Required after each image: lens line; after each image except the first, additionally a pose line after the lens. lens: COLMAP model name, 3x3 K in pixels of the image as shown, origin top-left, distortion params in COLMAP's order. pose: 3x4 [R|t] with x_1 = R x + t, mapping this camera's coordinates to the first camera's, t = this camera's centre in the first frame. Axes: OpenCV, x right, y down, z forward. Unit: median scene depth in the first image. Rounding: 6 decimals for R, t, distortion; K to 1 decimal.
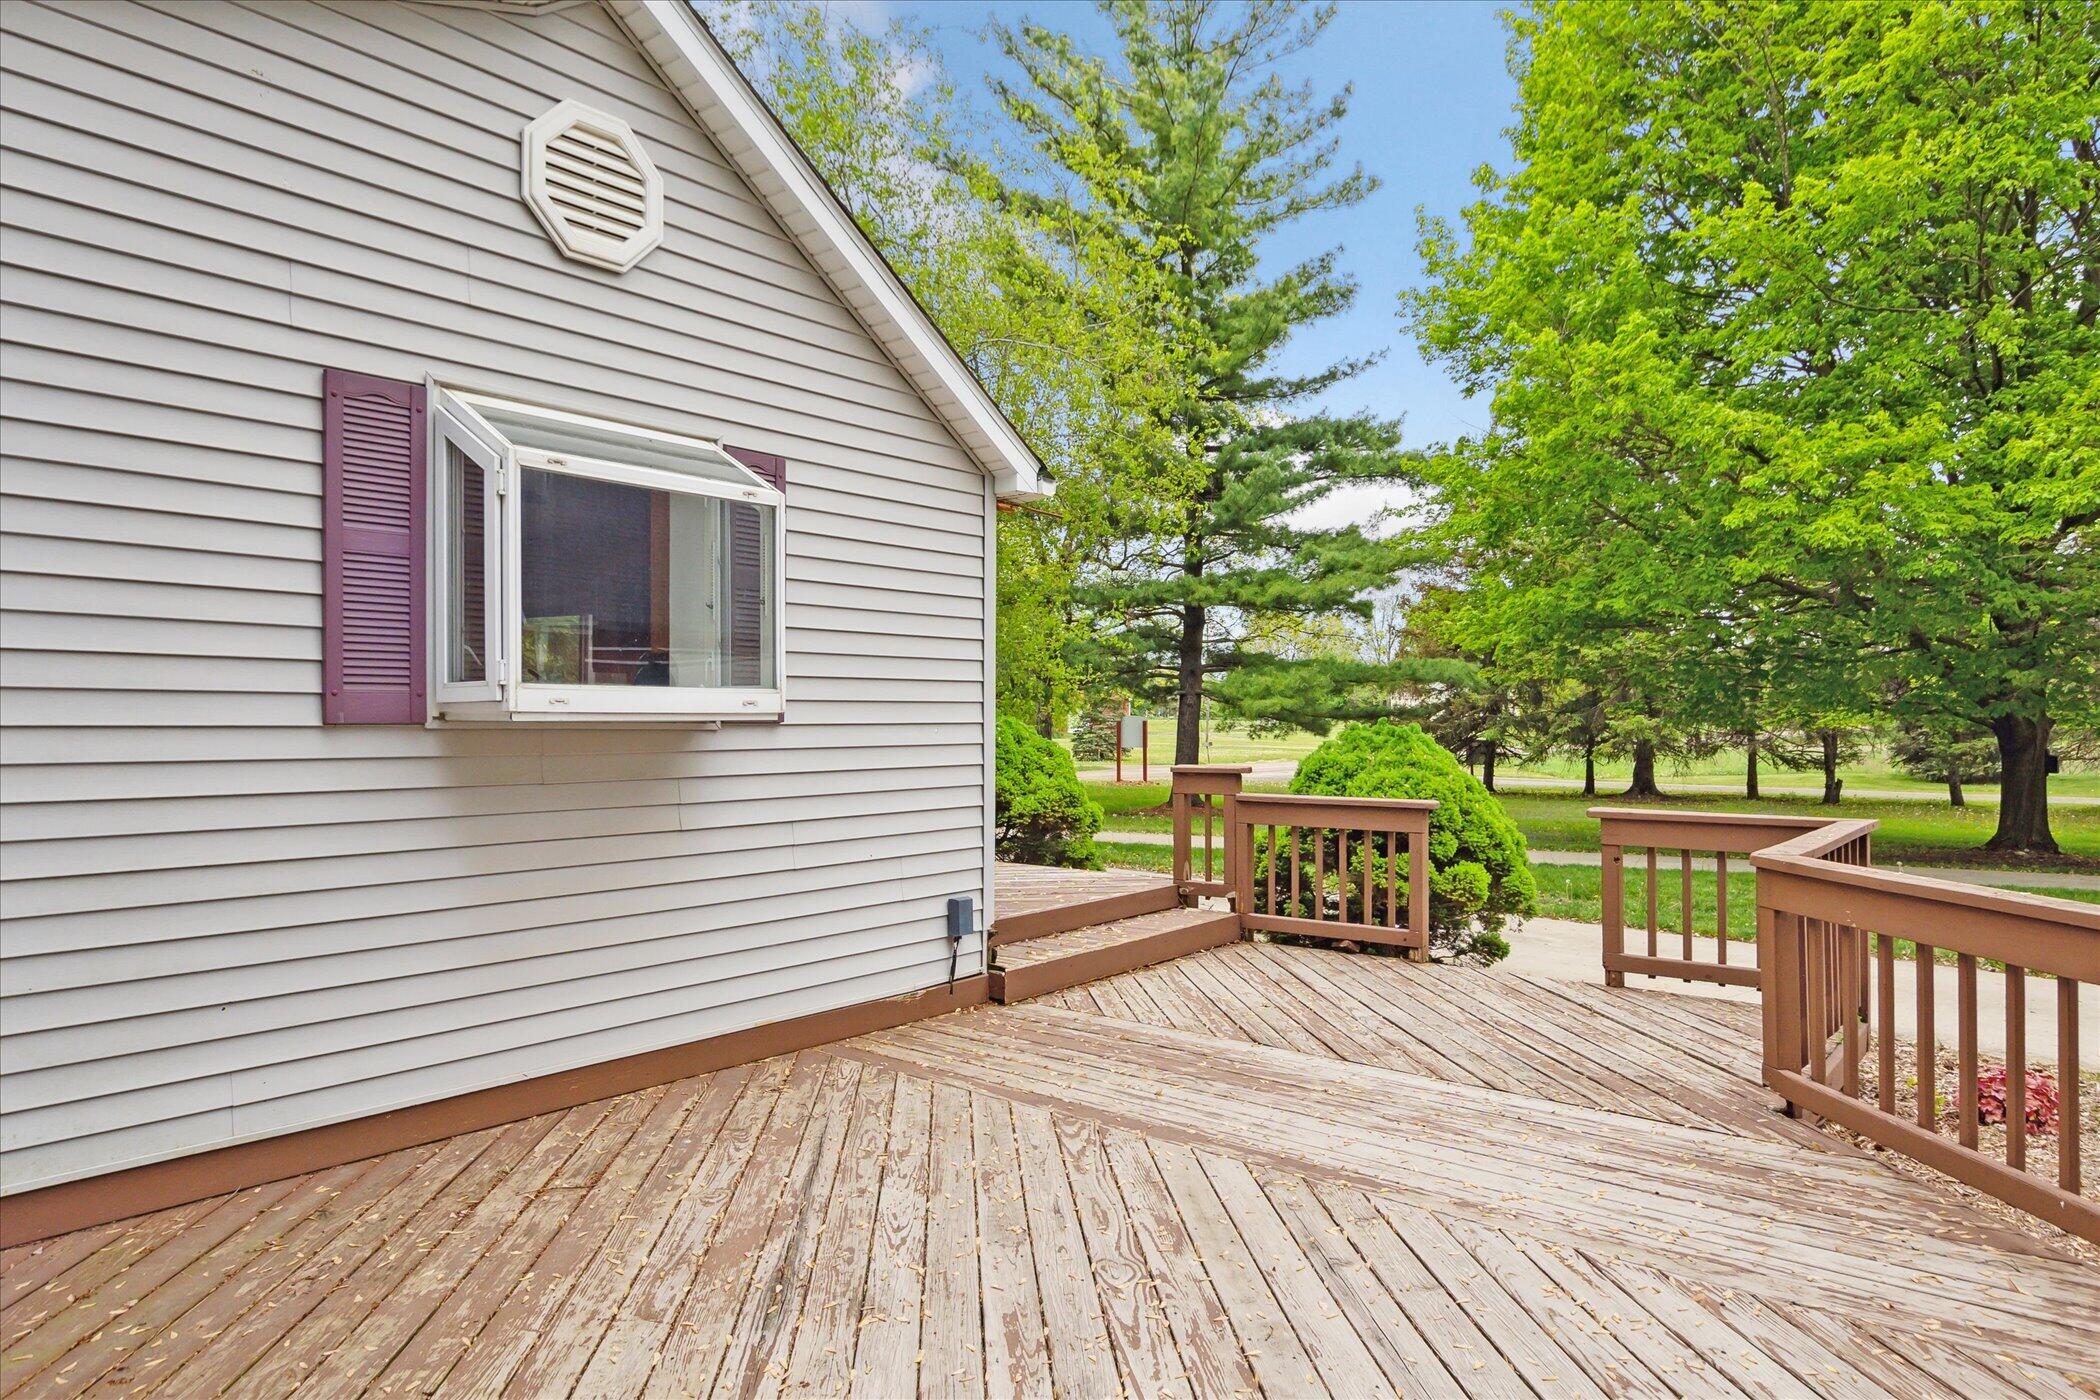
lens RADIAL K [[1288.5, 0, 1101.8], [0, 1288.5, 707.3], [0, 0, 1]] dist [-0.055183, 0.060224]
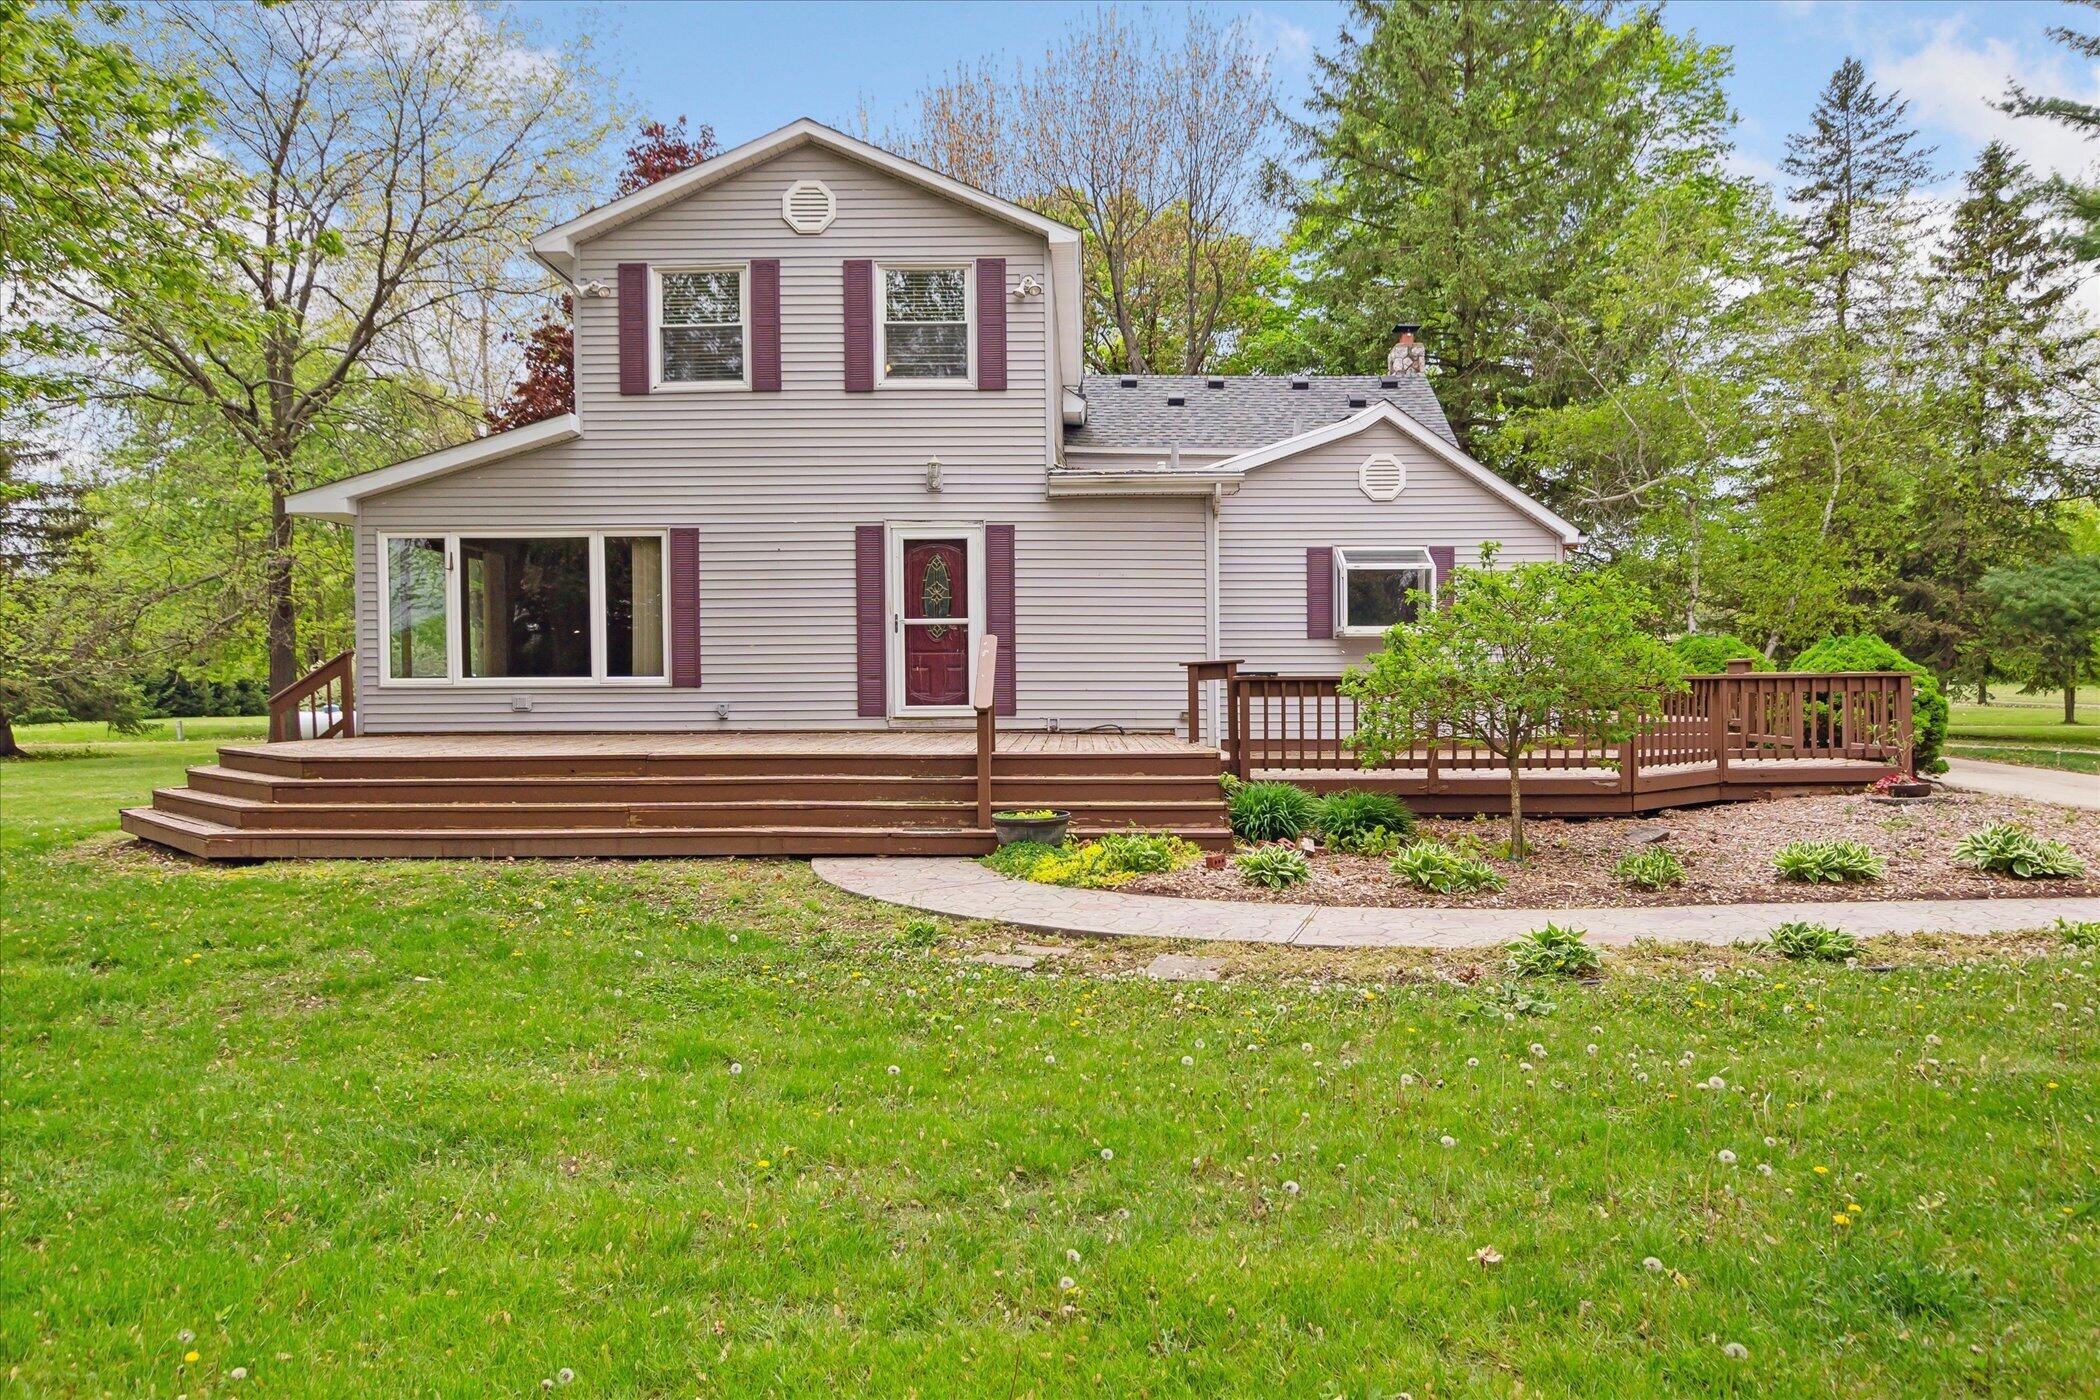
lens RADIAL K [[1428.4, 0, 1050.0], [0, 1428.4, 700.0], [0, 0, 1]] dist [-0.035200, 0.086552]
pose [[0.604147, 0.008732, -0.796825, 2.105601], [0.012449, 0.999715, 0.020394, 0.091394], [0.796776, -0.022241, 0.603866, -2.007164]]
